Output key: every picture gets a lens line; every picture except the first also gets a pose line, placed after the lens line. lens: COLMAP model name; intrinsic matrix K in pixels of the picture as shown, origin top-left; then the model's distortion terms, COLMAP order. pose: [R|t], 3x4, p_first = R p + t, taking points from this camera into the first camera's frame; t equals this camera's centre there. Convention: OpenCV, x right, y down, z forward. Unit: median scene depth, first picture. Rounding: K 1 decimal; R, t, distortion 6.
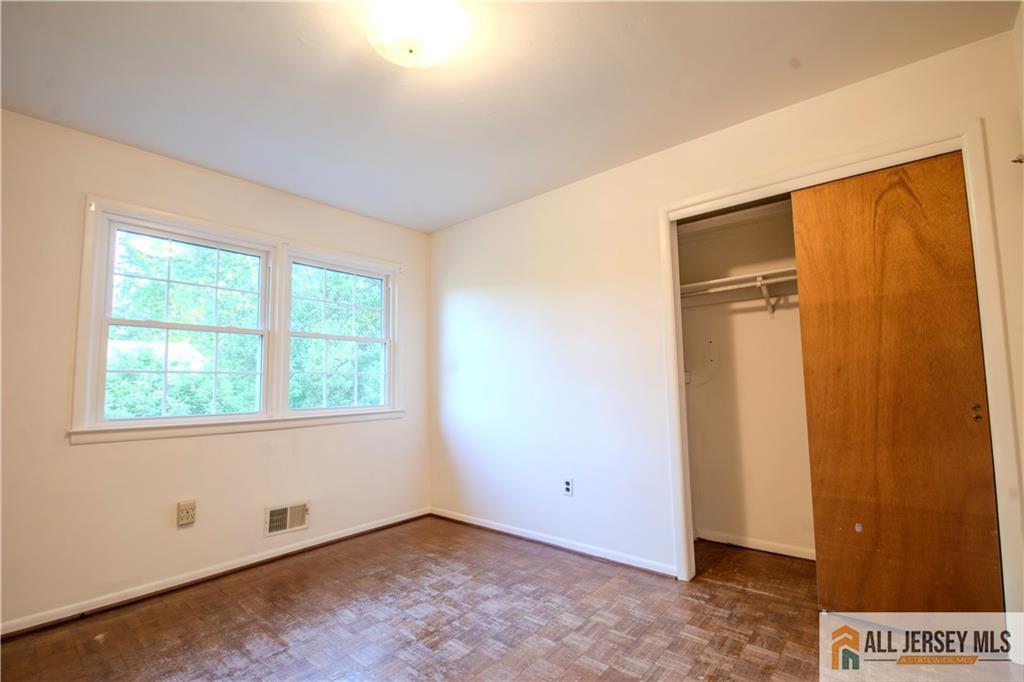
lens RADIAL K [[451.9, 0, 501.7], [0, 451.9, 341.0], [0, 0, 1]] dist [0.002639, -0.006587]
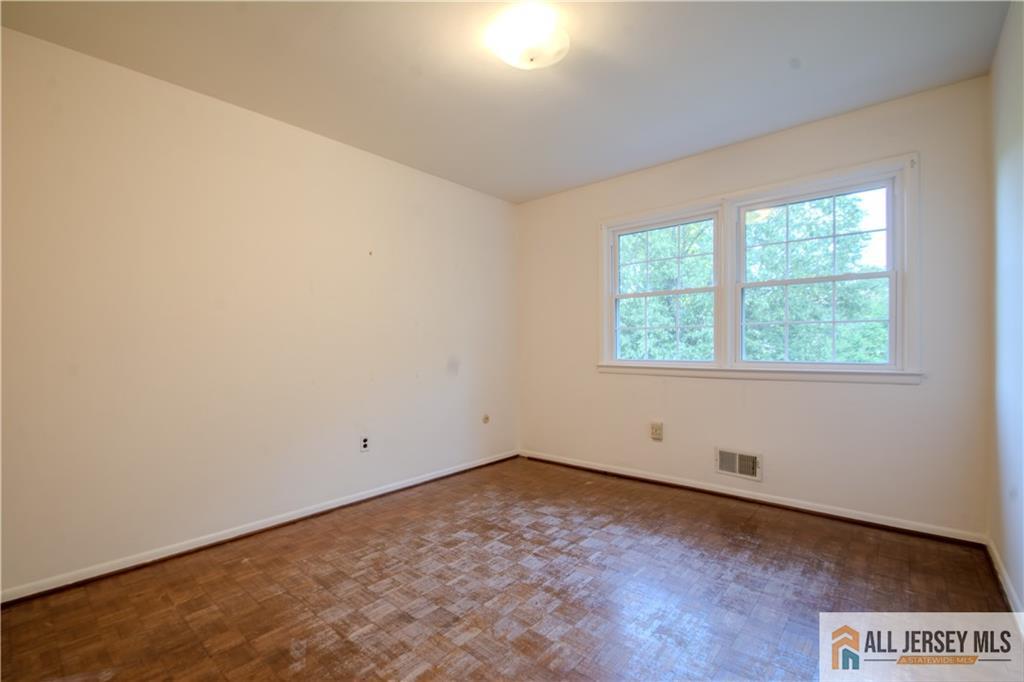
lens RADIAL K [[451.9, 0, 515.2], [0, 451.9, 347.6], [0, 0, 1]] dist [0.002639, -0.006587]
pose [[-0.001737, 0.015656, -0.999876, 0.661556], [0.098852, 0.994983, 0.015408, 0.068729], [0.995101, -0.098813, -0.003276, 0.609775]]
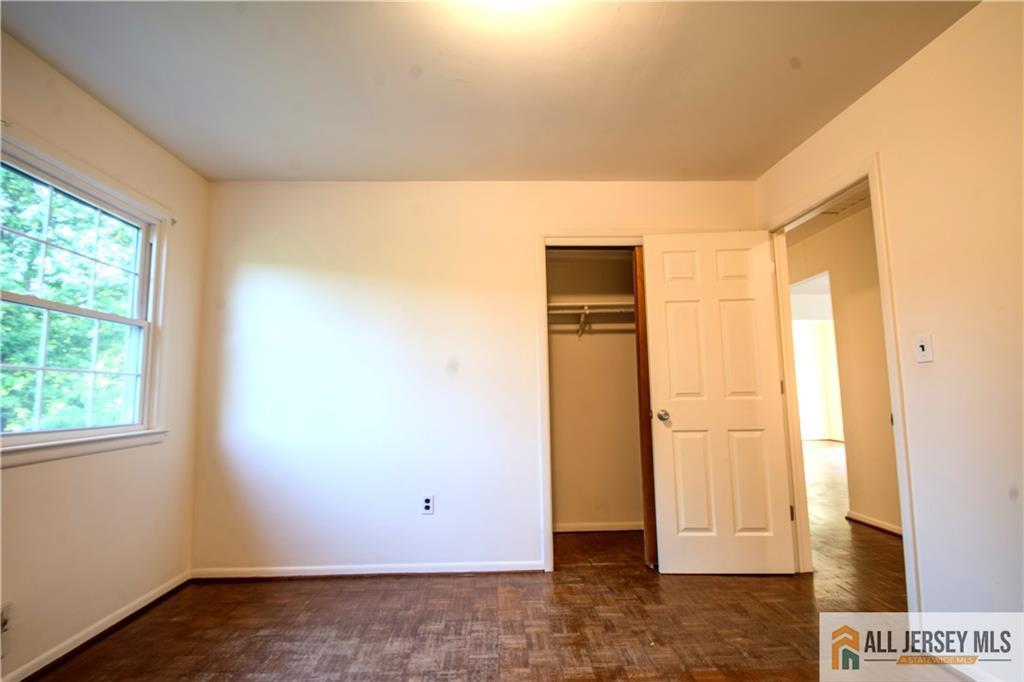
lens RADIAL K [[451.9, 0, 504.1], [0, 451.9, 341.8], [0, 0, 1]] dist [0.002639, -0.006587]
pose [[0.734537, 0.081417, 0.673667, -0.456624], [-0.068686, 0.996598, -0.045553, 0.028955], [-0.675084, -0.012811, 0.737630, 0.263958]]
